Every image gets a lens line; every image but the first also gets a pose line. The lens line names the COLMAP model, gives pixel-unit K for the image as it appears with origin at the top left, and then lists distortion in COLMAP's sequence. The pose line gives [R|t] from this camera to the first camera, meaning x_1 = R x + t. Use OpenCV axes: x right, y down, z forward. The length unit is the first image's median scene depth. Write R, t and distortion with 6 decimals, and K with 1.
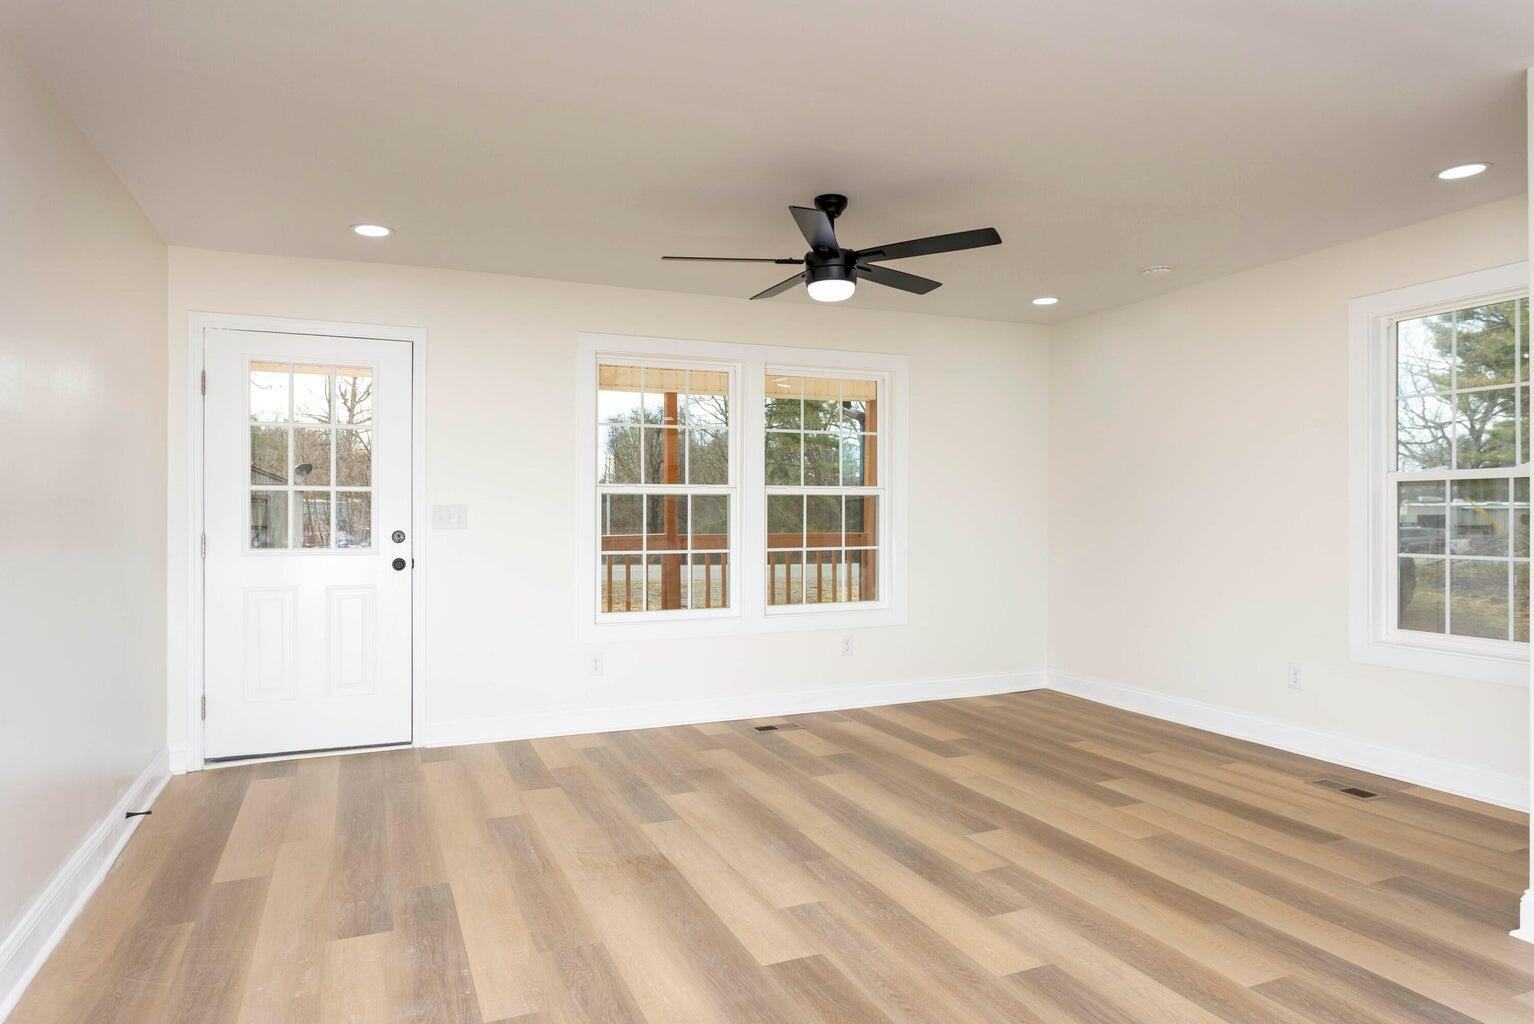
lens RADIAL K [[942.0, 0, 767.0], [0, 942.0, 512.0], [0, 0, 1]] dist [-0.003308, 0.000487]
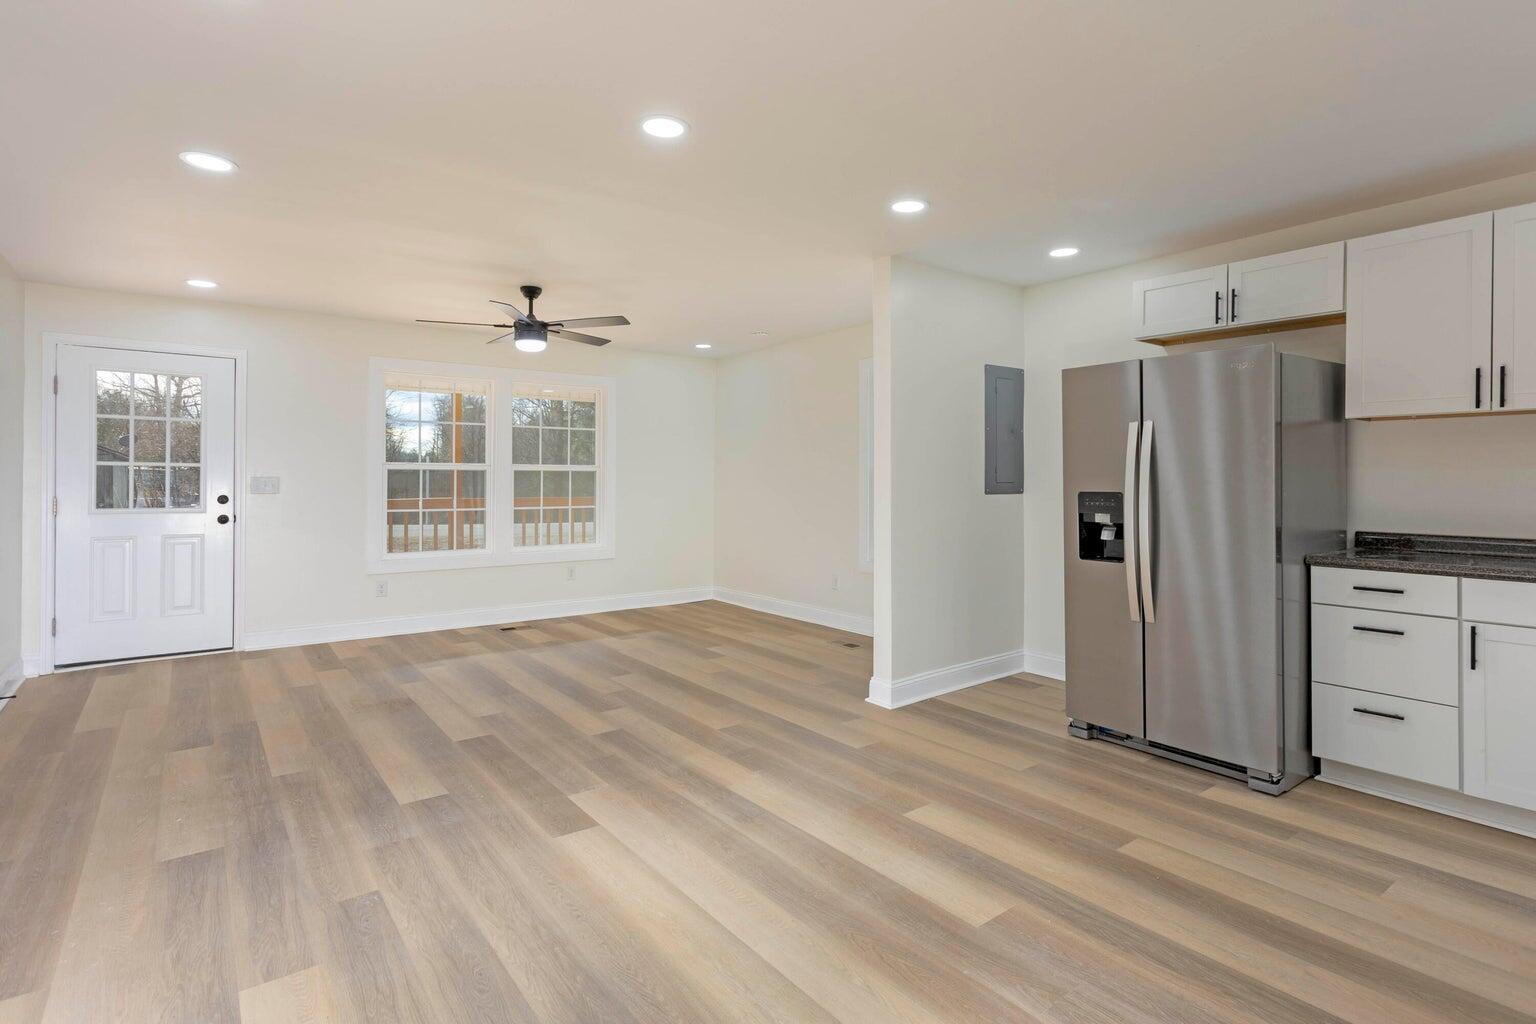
lens RADIAL K [[762.7, 0, 764.9], [0, 762.7, 479.8], [0, 0, 1]] dist [0.006655, 0.001693]
pose [[0.971958, 0.004427, 0.235111, 0.141876], [-0.004054, 0.999990, -0.002068, -0.004450], [-0.235118, 0.001057, 0.971966, -0.337257]]
